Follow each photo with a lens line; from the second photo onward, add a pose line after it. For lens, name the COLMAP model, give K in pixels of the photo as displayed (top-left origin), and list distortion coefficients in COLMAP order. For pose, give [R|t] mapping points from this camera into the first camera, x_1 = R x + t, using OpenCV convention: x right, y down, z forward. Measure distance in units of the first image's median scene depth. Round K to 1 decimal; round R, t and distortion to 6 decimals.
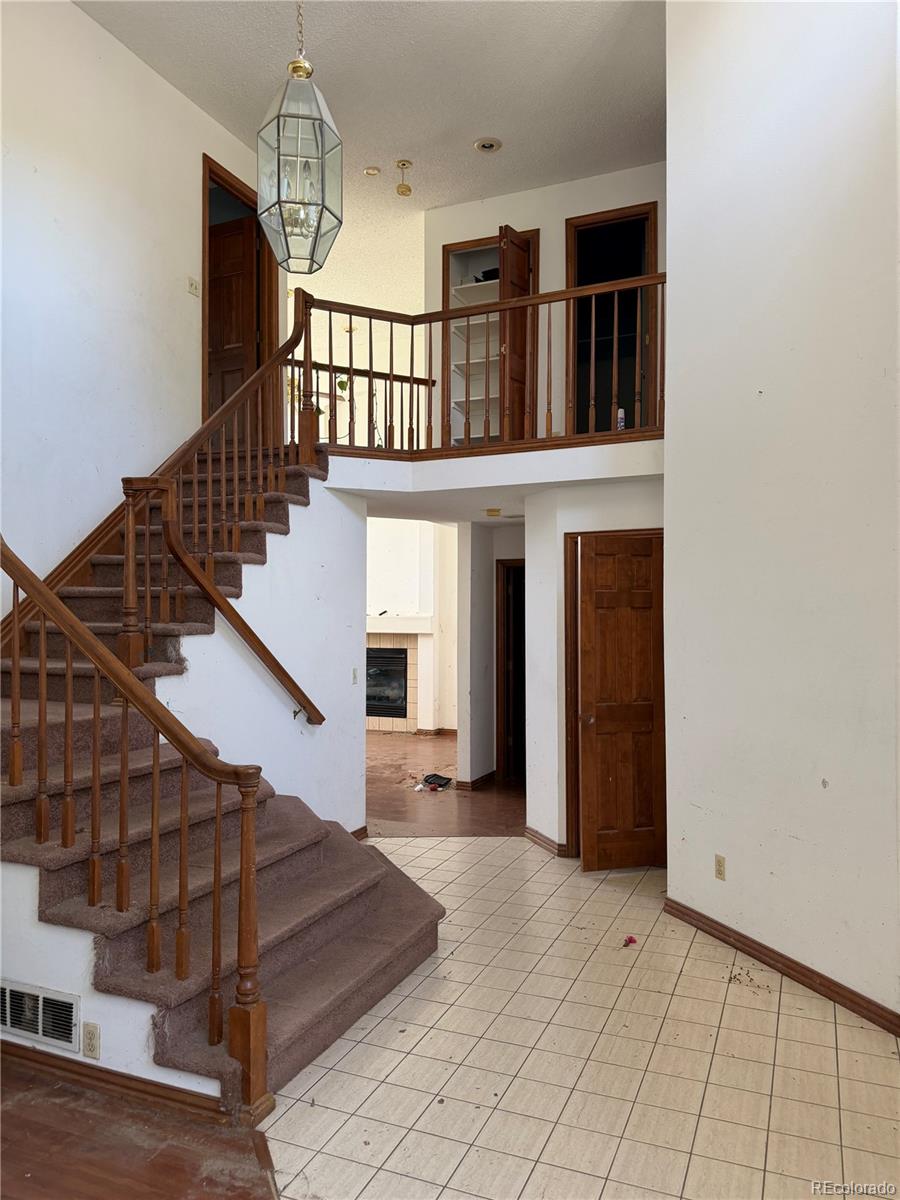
lens RADIAL K [[854.3, 0, 449.6], [0, 854.3, 601.0], [0, 0, 1]] dist [0.001676, -0.000295]
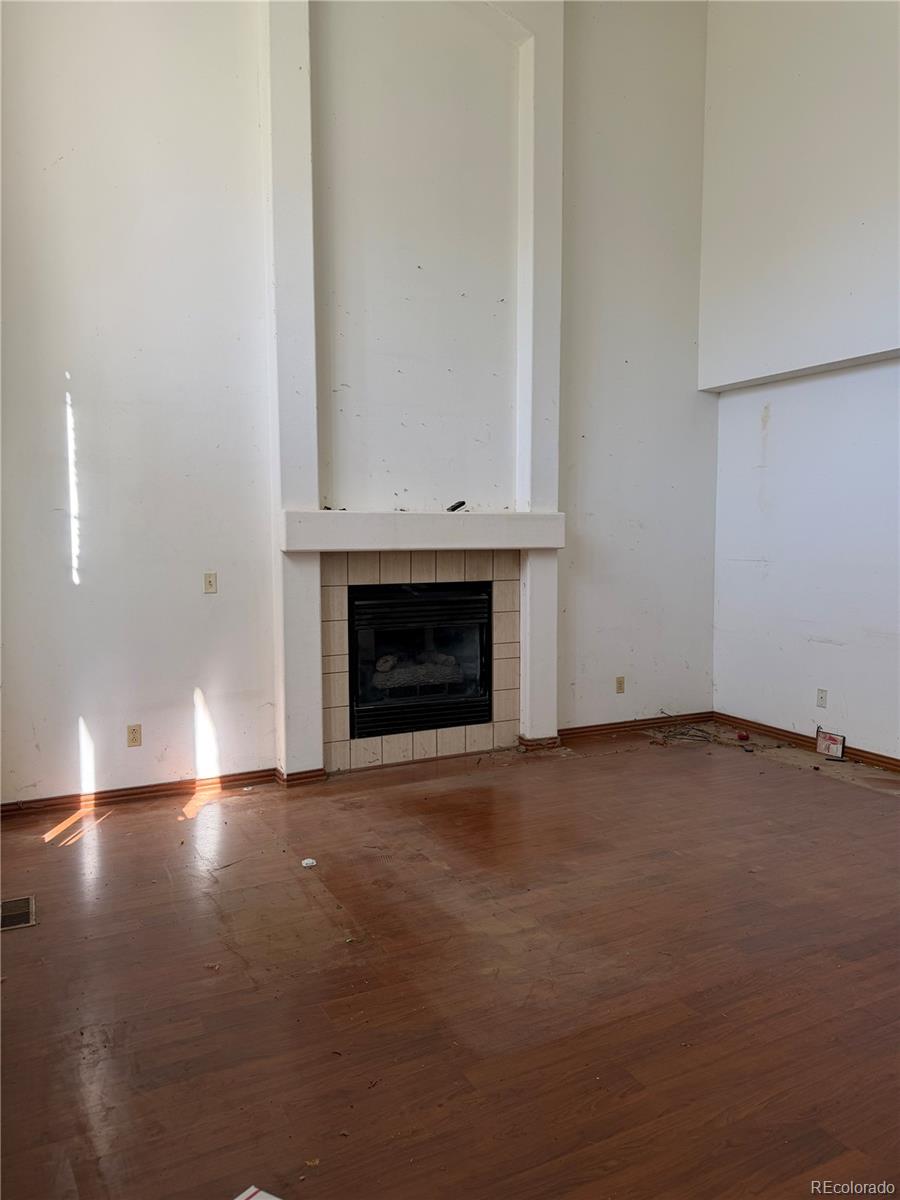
lens RADIAL K [[854.3, 0, 450.0], [0, 854.3, 602.3], [0, 0, 1]] dist [0.001676, -0.000295]
pose [[0.637967, -0.060231, 0.767705, -0.441178], [-0.009713, 0.996228, 0.086231, 0.025753], [-0.770003, -0.062469, 0.634975, 0.706168]]
